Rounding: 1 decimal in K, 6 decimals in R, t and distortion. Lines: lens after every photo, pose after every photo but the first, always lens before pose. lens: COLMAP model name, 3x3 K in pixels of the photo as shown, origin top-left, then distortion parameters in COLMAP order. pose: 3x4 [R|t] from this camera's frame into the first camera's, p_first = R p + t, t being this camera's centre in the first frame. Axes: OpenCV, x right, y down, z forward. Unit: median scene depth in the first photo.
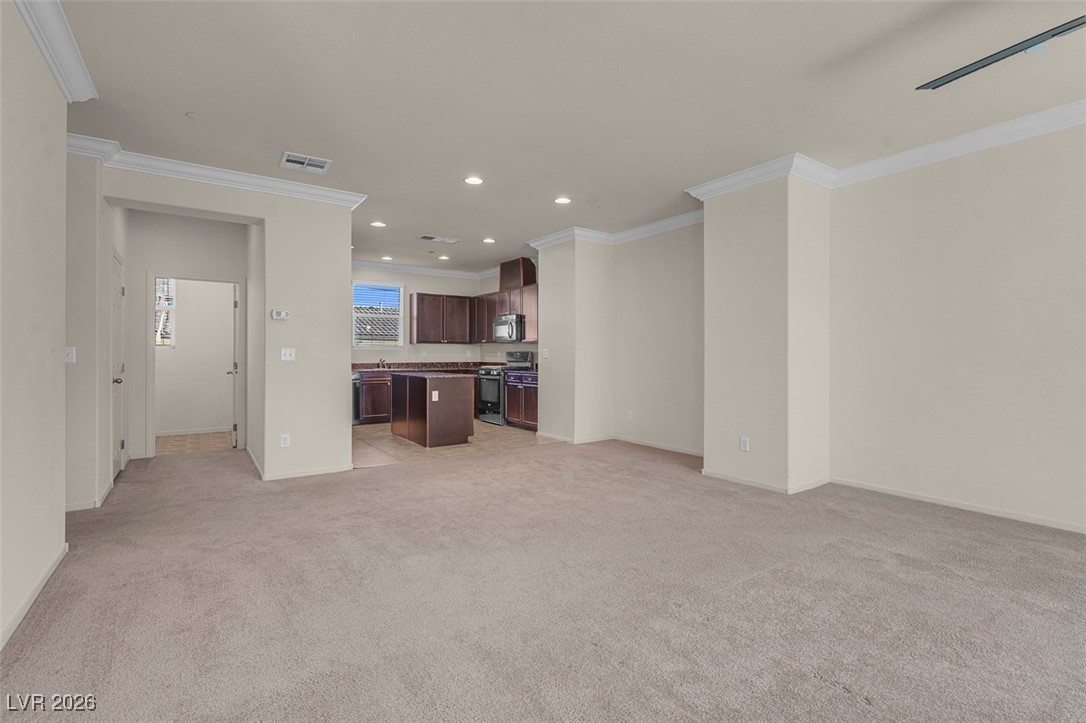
lens RADIAL K [[515.3, 0, 543.8], [0, 515.3, 344.4], [0, 0, 1]] dist [-0.001942, -0.000178]
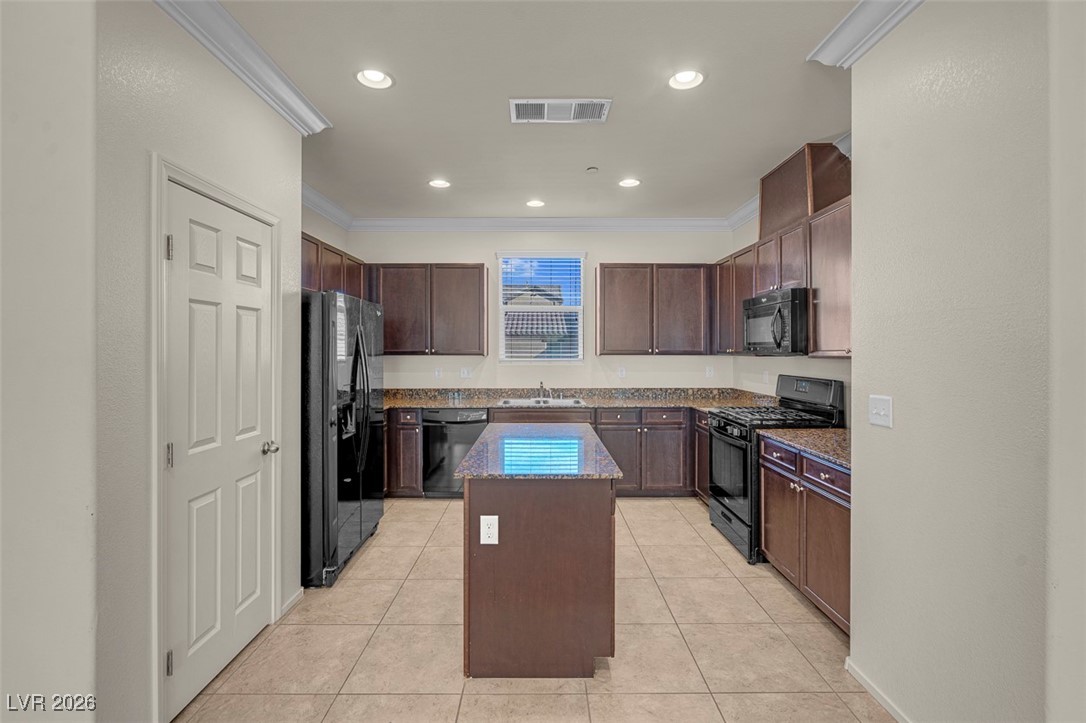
lens RADIAL K [[515.3, 0, 543.8], [0, 515.3, 344.4], [0, 0, 1]] dist [-0.001942, -0.000178]
pose [[0.836257, -0.002397, -0.548333, 0.003477], [0.005896, 0.999972, 0.004621, -0.016667], [0.548307, -0.007098, 0.836247, 0.523968]]
